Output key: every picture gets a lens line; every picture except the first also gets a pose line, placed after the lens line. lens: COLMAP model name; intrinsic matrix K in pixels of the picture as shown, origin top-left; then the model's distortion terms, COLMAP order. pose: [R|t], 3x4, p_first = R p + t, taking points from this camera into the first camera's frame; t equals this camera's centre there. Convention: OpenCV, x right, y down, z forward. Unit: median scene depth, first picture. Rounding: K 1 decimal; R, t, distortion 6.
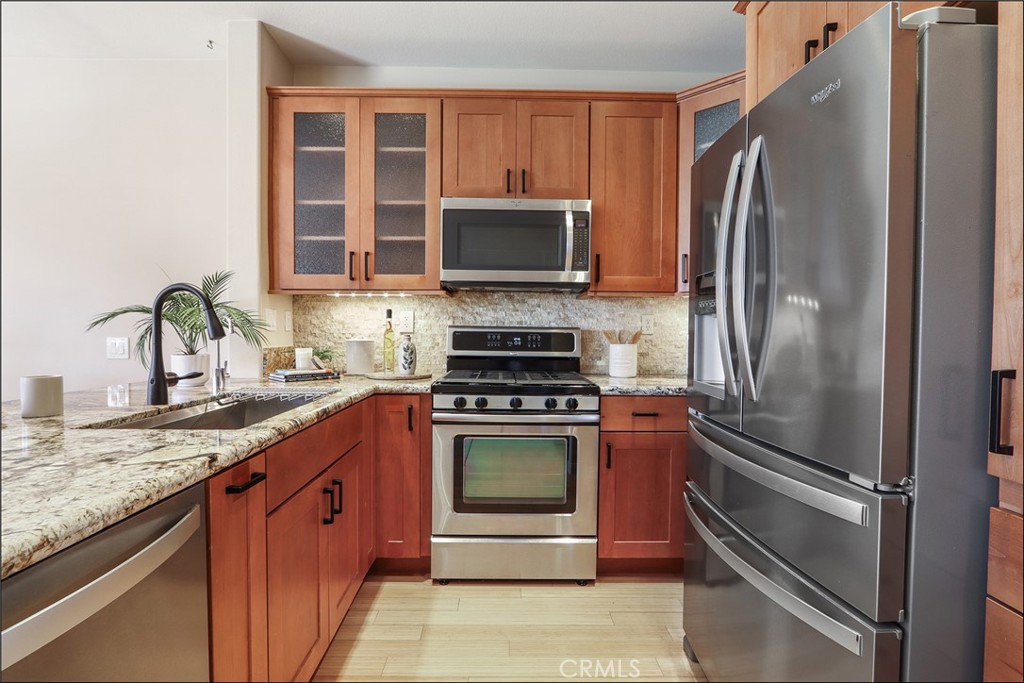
lens RADIAL K [[496.6, 0, 512.0], [0, 496.6, 341.5], [0, 0, 1]] dist [-0.033503, 0.016766]
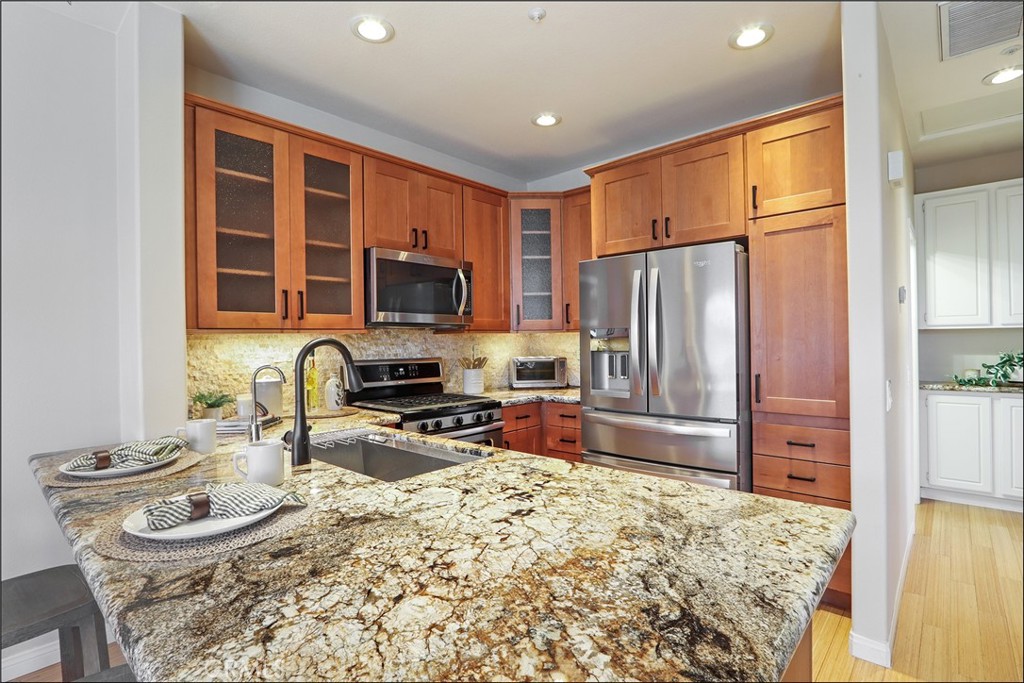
lens RADIAL K [[509.2, 0, 512.0], [0, 509.2, 341.5], [0, 0, 1]] dist [-0.015818, 0.000307]
pose [[0.676195, -0.018162, 0.736499, -0.753908], [0.035751, 0.999327, -0.008180, -0.056370], [-0.735855, 0.031862, 0.676389, 0.005126]]
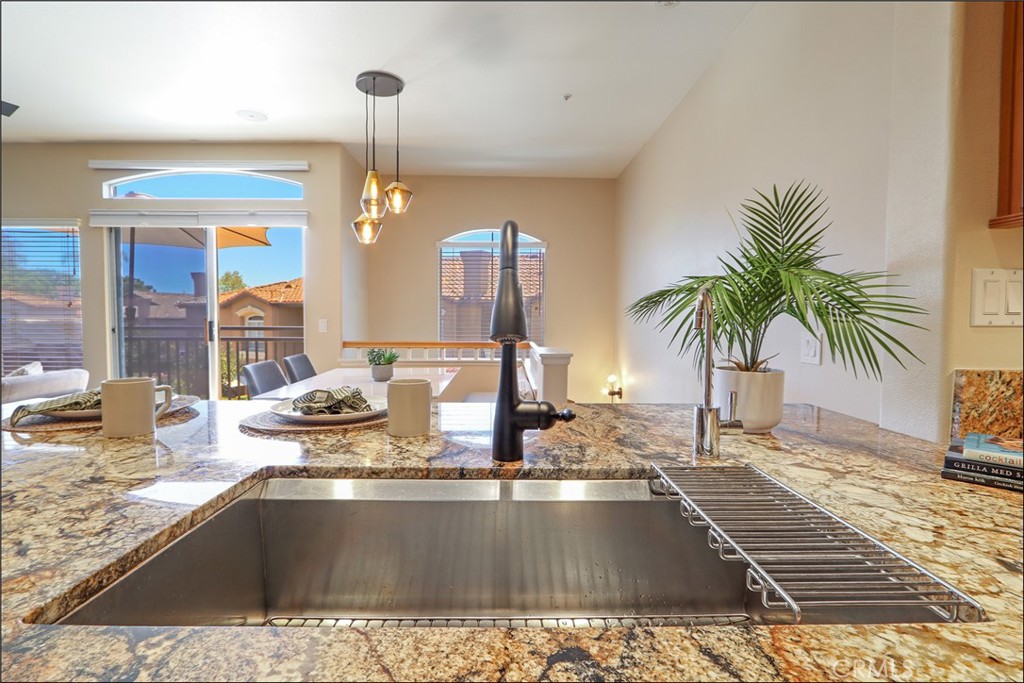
lens RADIAL K [[496.6, 0, 512.0], [0, 496.6, 341.5], [0, 0, 1]] dist [-0.033503, 0.016766]
pose [[-0.002619, 0.042633, -0.999087, -0.116870], [-0.027545, 0.998709, 0.042689, -0.015470], [0.999617, 0.027631, -0.001441, 0.641960]]
